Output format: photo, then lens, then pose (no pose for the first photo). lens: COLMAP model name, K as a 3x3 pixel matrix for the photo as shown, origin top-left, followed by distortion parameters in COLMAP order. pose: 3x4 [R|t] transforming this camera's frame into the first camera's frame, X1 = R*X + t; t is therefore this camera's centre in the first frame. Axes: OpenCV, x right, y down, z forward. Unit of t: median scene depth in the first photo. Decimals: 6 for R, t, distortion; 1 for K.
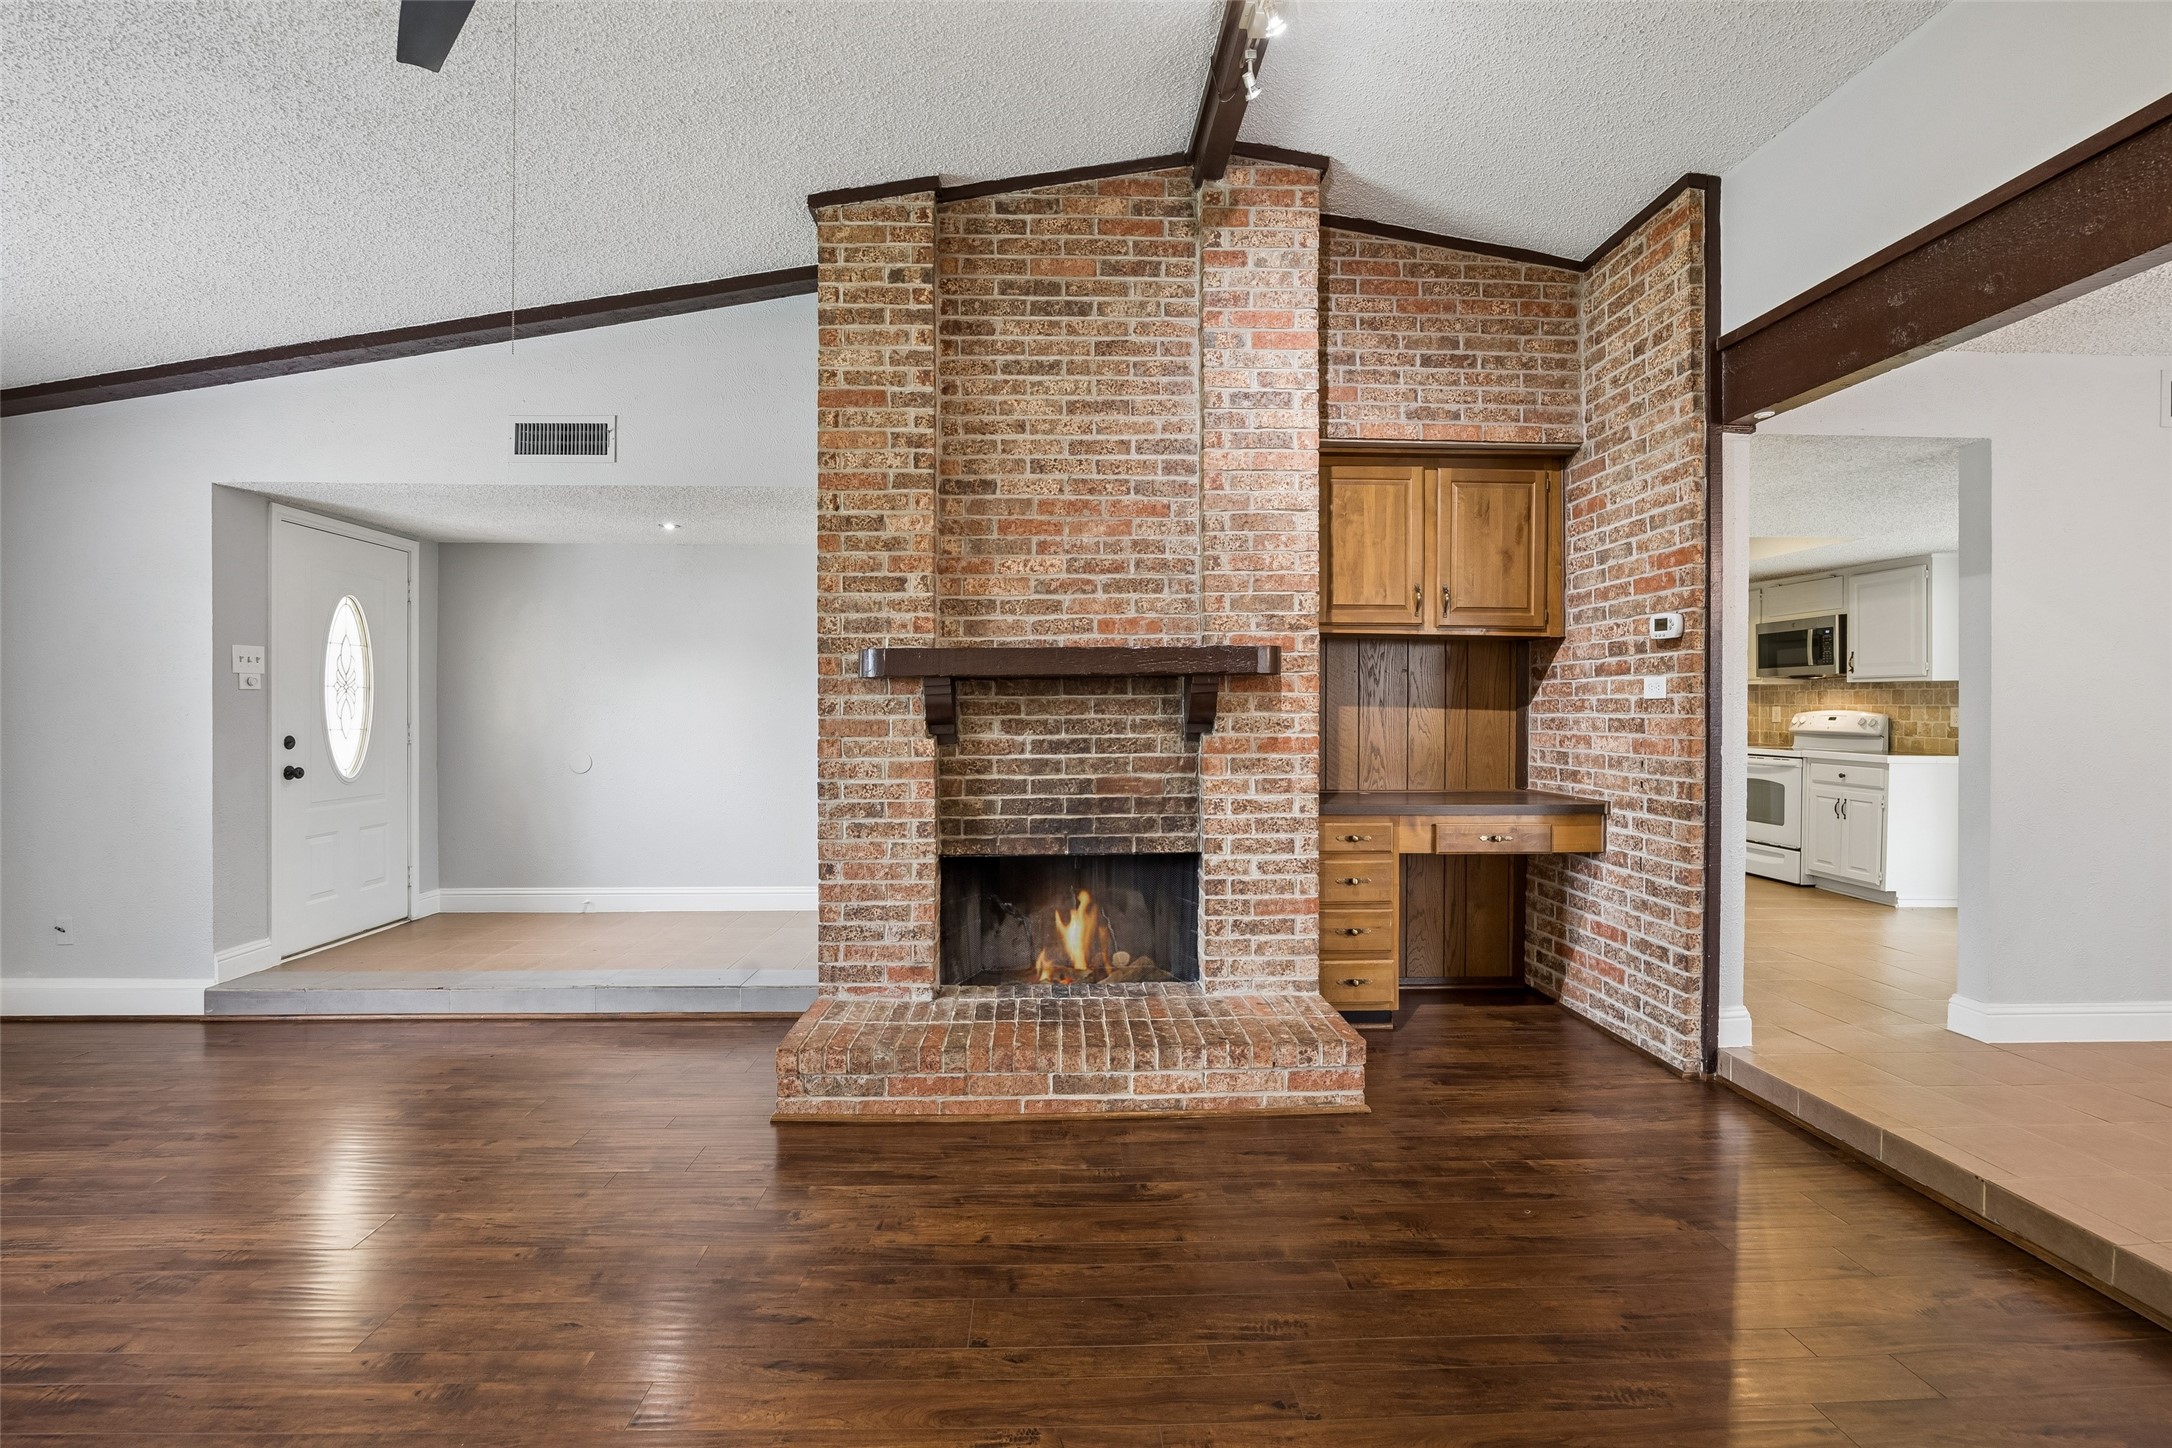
lens RADIAL K [[973.5, 0, 1084.4], [0, 973.5, 711.4], [0, 0, 1]] dist [-0.014524, 0.001855]
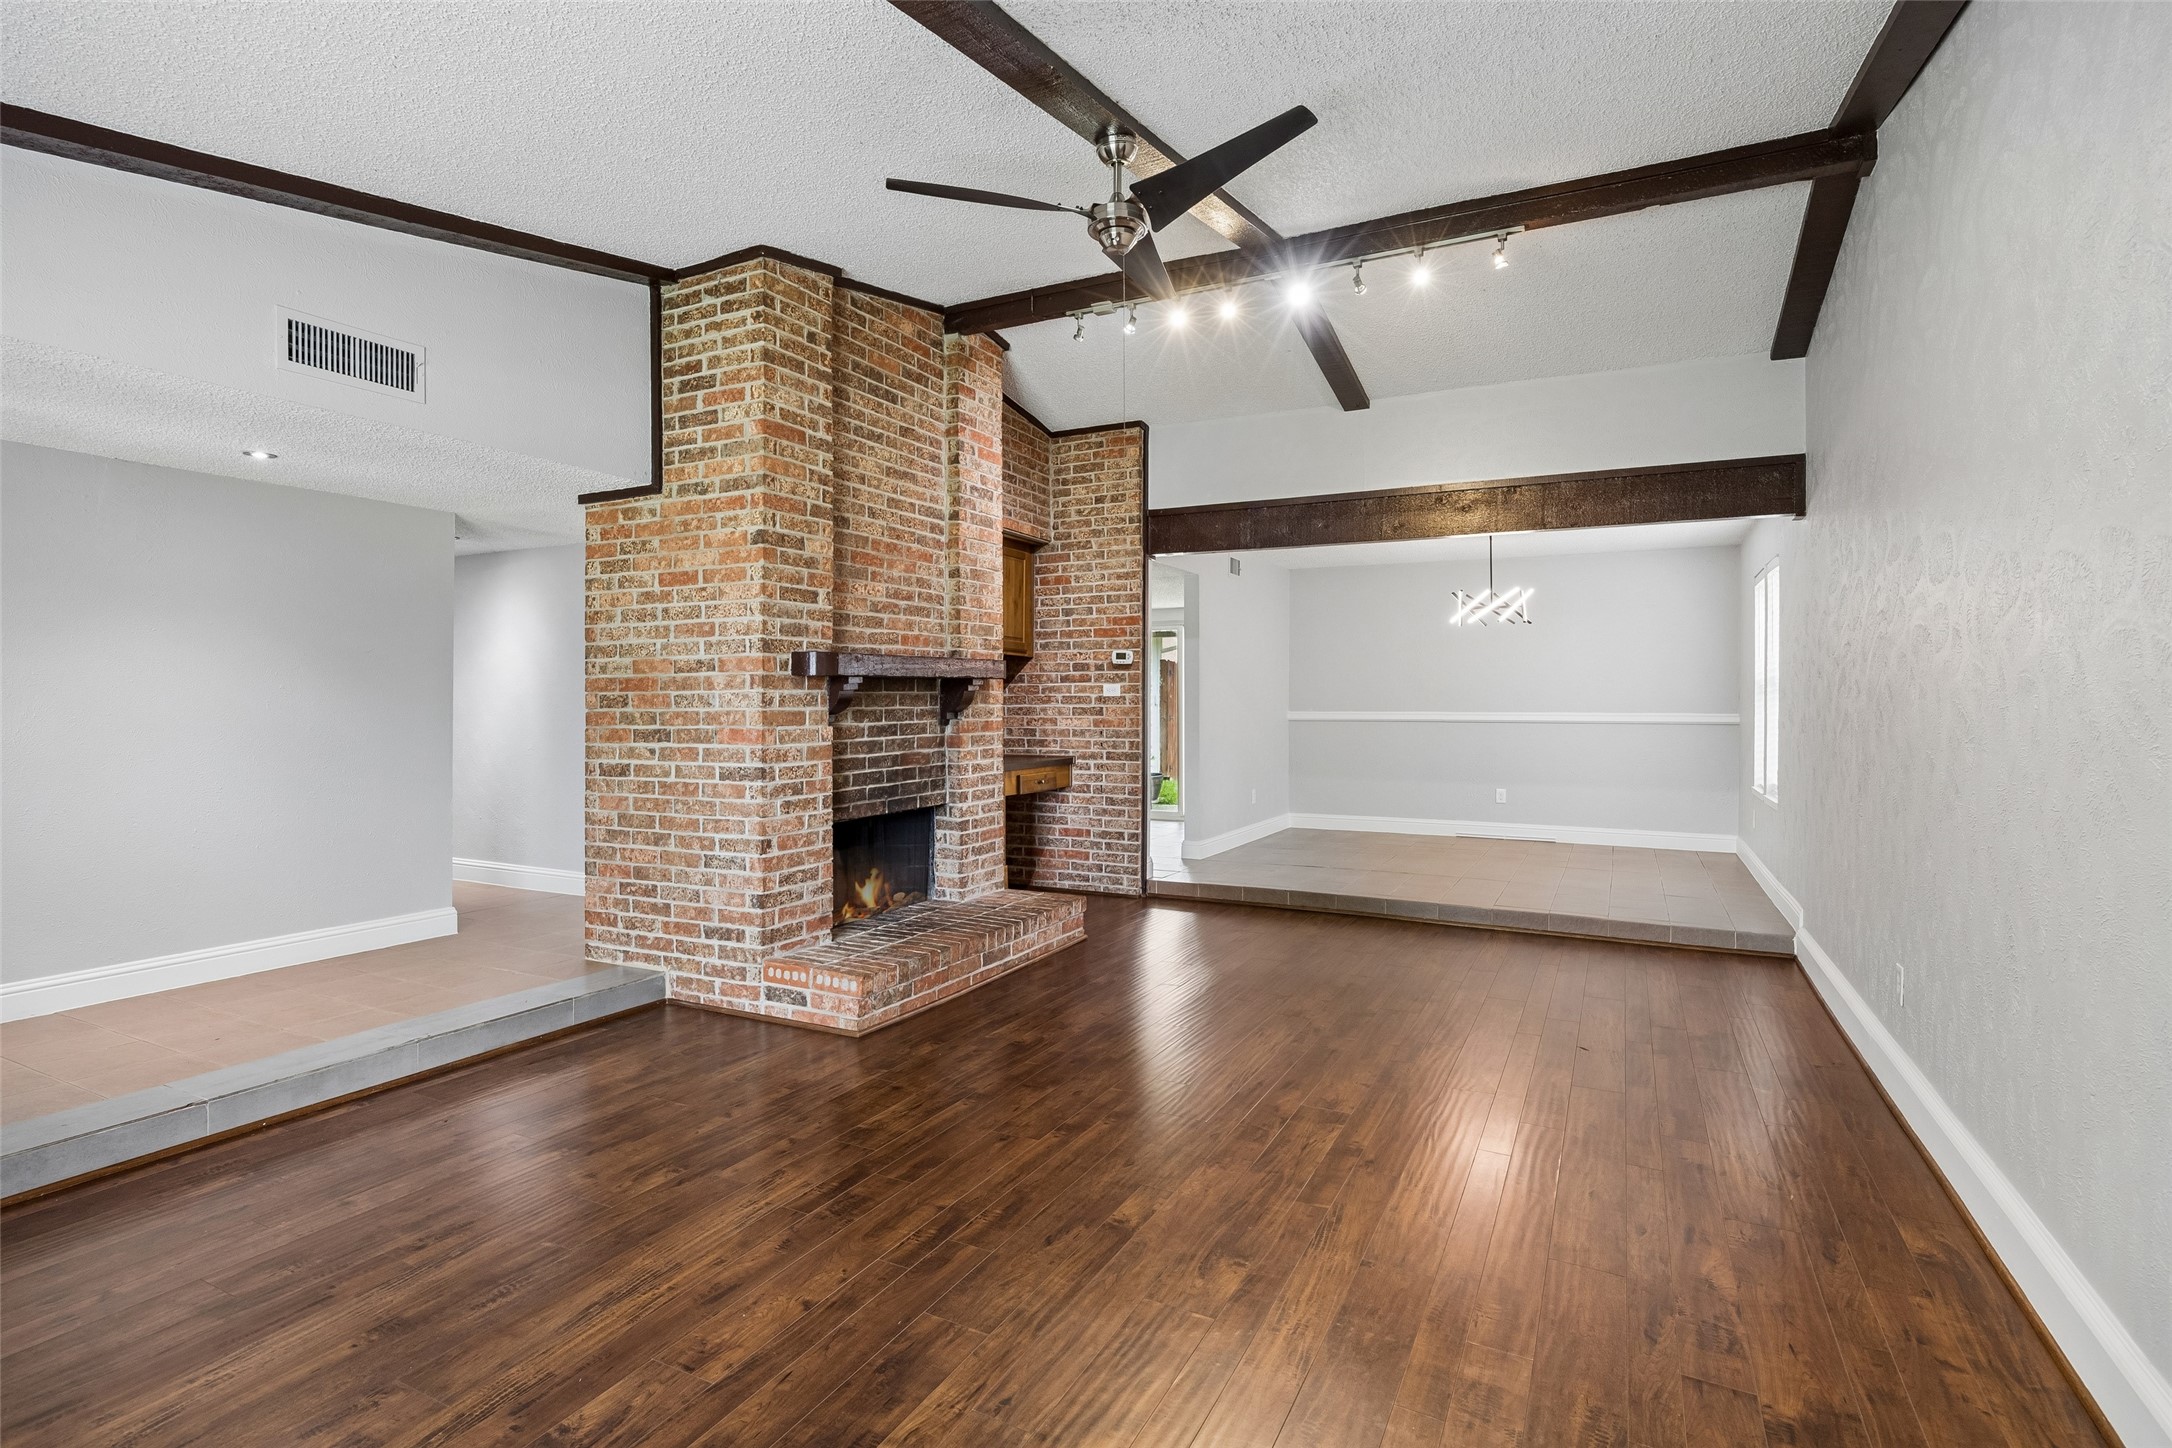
lens RADIAL K [[1045.3, 0, 1093.2], [0, 1045.3, 690.8], [0, 0, 1]] dist [-0.010875, -0.000070]
pose [[0.485528, 0.009600, 0.874169, -1.119517], [0.000998, 0.999933, -0.011536, -0.000892], [-0.874221, 0.006473, 0.485486, 0.079412]]
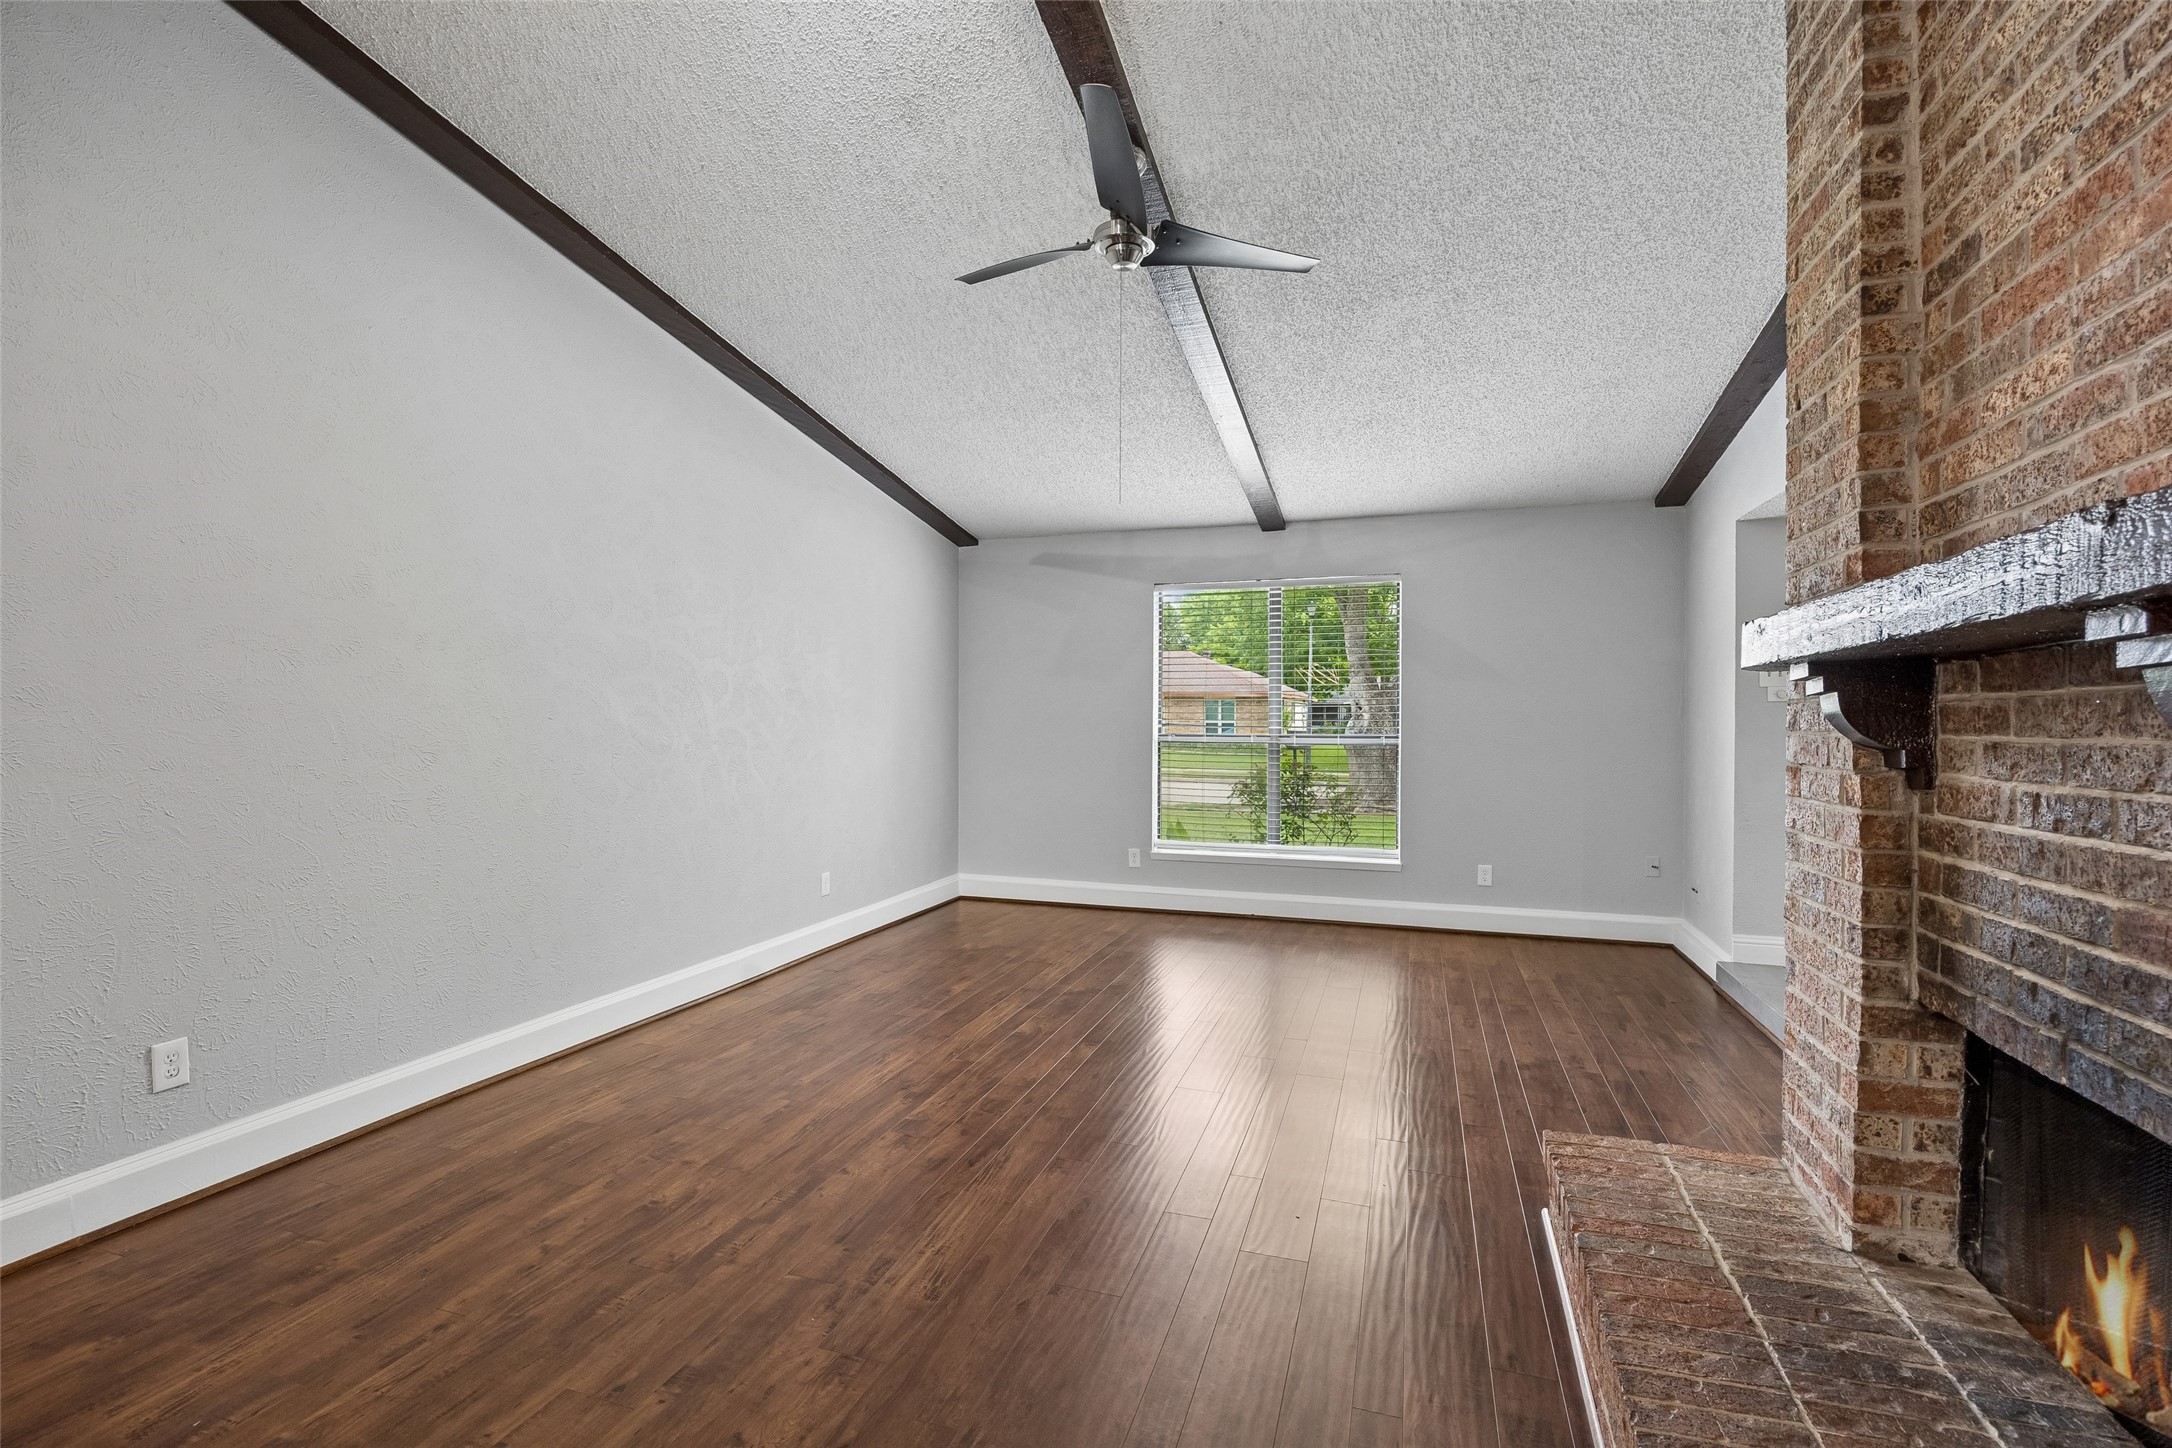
lens RADIAL K [[973.5, 0, 1081.4], [0, 973.5, 720.1], [0, 0, 1]] dist [-0.014524, 0.001855]
pose [[-0.357337, 0.001472, -0.933974, 0.496258], [-0.005702, 0.999977, 0.003758, -0.002074], [0.933958, 0.006669, -0.357321, 0.772683]]
